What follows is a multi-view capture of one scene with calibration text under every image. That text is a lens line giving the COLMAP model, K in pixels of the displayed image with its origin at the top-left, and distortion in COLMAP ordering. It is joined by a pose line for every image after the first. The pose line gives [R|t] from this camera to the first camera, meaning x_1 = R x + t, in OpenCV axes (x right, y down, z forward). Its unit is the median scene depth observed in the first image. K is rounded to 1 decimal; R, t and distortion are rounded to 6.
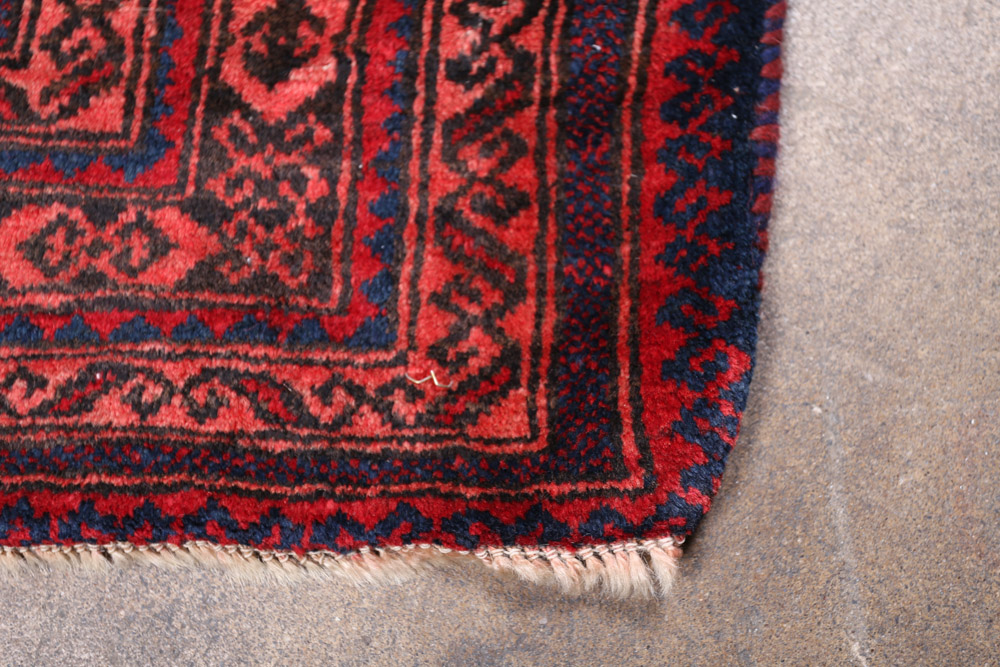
lens RADIAL K [[1085.8, 0, 510.5], [0, 1085.8, 327.3], [0, 0, 1]] dist [0.027694, 0.000000]
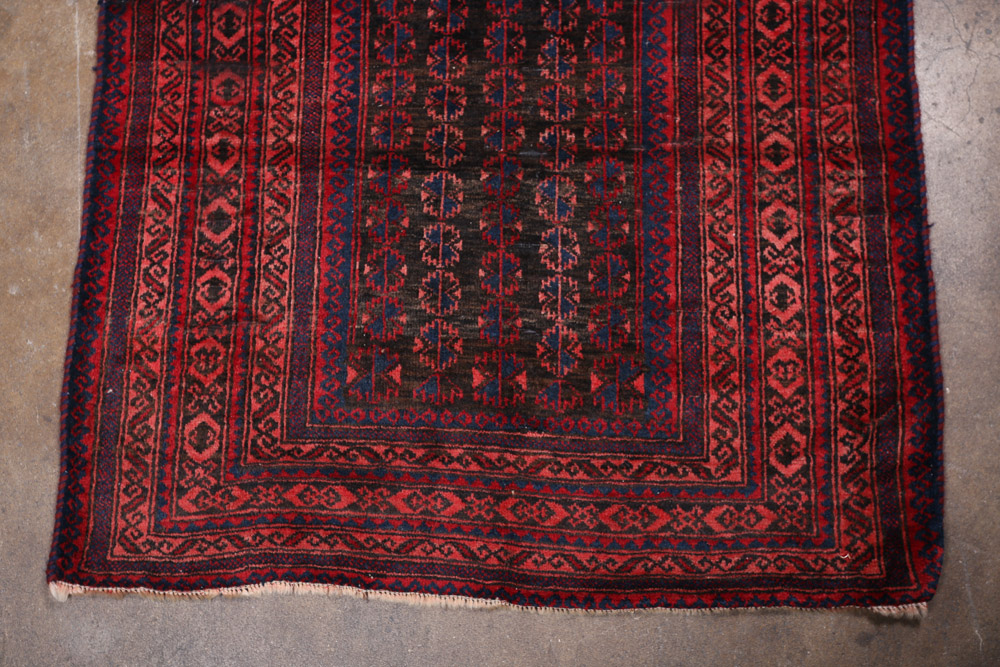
lens RADIAL K [[1085.8, 0, 493.4], [0, 1085.8, 342.7], [0, 0, 1]] dist [0.027694, 0.000000]
pose [[0.999371, -0.035444, 0.001117, -1.133786], [0.035450, 0.999353, -0.006086, -0.625891], [-0.000900, 0.006122, 0.999981, -2.366603]]
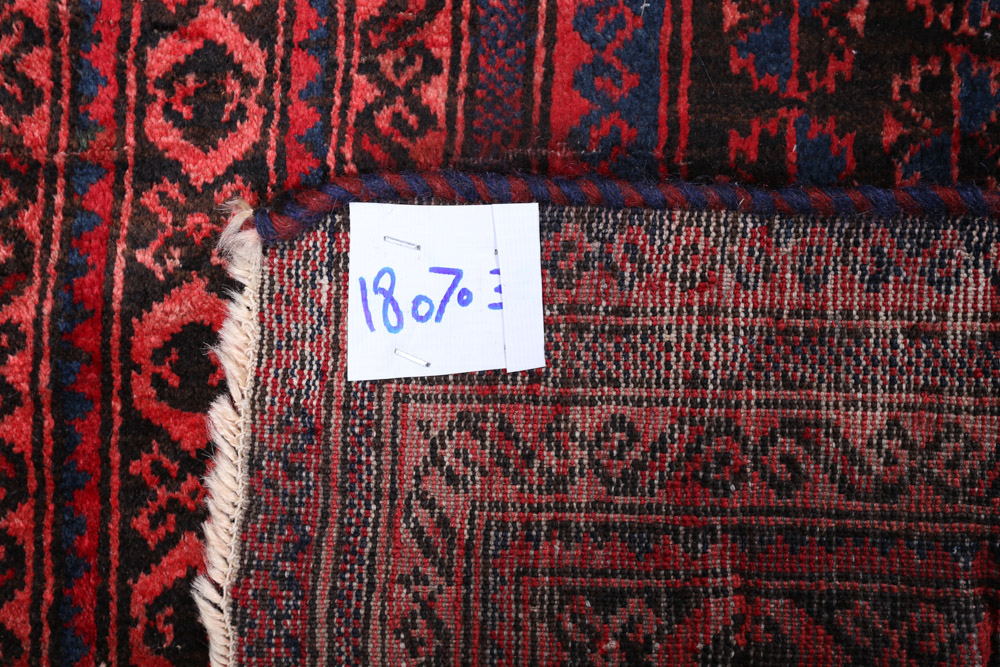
lens RADIAL K [[1085.8, 0, 500.8], [0, 1085.8, 332.3], [0, 0, 1]] dist [0.027694, 0.000000]
pose [[-0.997372, 0.024489, 0.068191, -0.495946], [-0.010389, -0.979761, 0.199899, -2.170073], [0.071706, 0.198666, 0.977441, 0.357902]]
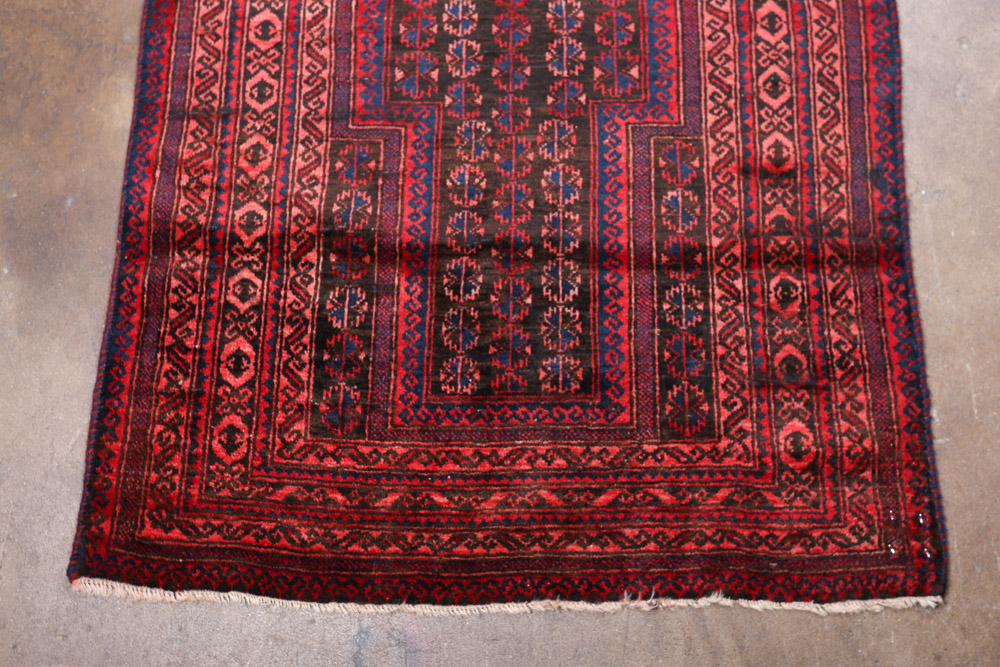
lens RADIAL K [[1085.8, 0, 493.0], [0, 1085.8, 338.7], [0, 0, 1]] dist [0.027694, 0.000000]
pose [[-0.997495, 0.041481, 0.057302, -1.158384], [-0.012562, -0.901029, 0.433578, -4.800760], [0.069616, 0.431772, 0.899292, -1.723222]]
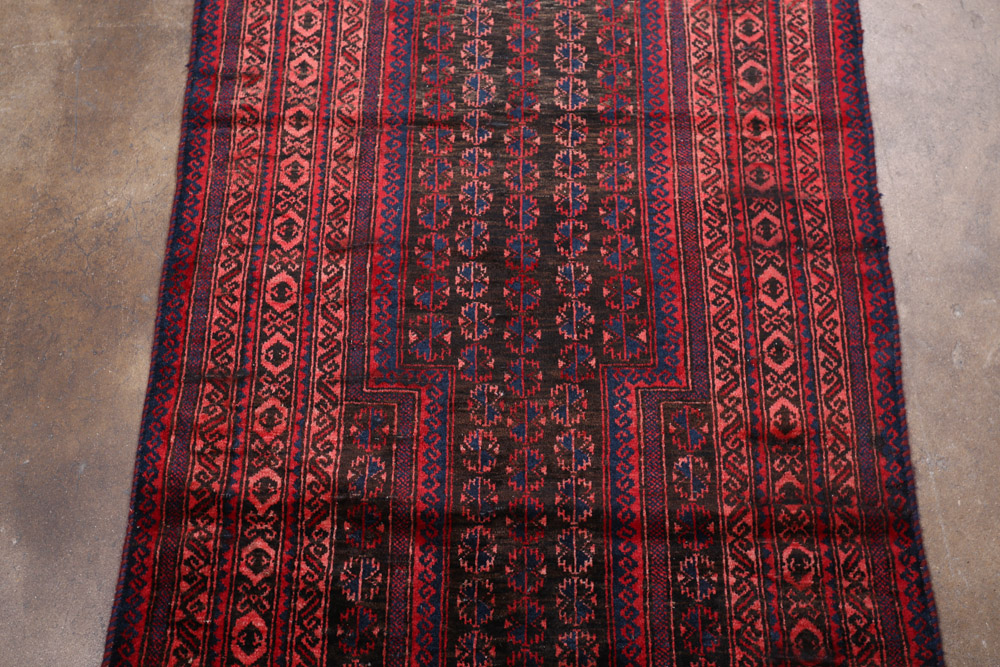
lens RADIAL K [[1085.8, 0, 493.4], [0, 1085.8, 324.2], [0, 0, 1]] dist [0.027694, 0.000000]
pose [[-0.998608, 0.046317, 0.025255, -1.032701], [-0.025849, -0.846905, 0.531115, -4.320904], [0.045988, 0.529723, 0.846923, -2.039069]]
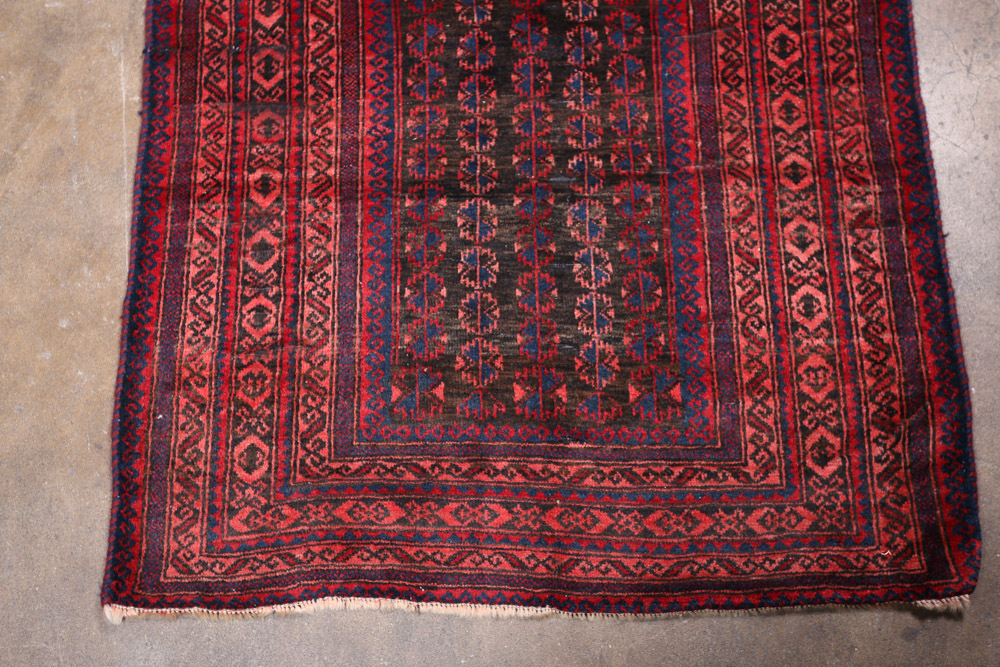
lens RADIAL K [[1085.8, 0, 495.2], [0, 1085.8, 340.0], [0, 0, 1]] dist [0.027694, 0.000000]
pose [[0.997746, -0.063798, 0.020802, -1.326898], [0.065356, 0.994176, -0.085693, -0.405534], [-0.015214, 0.086860, 0.996104, -2.470946]]
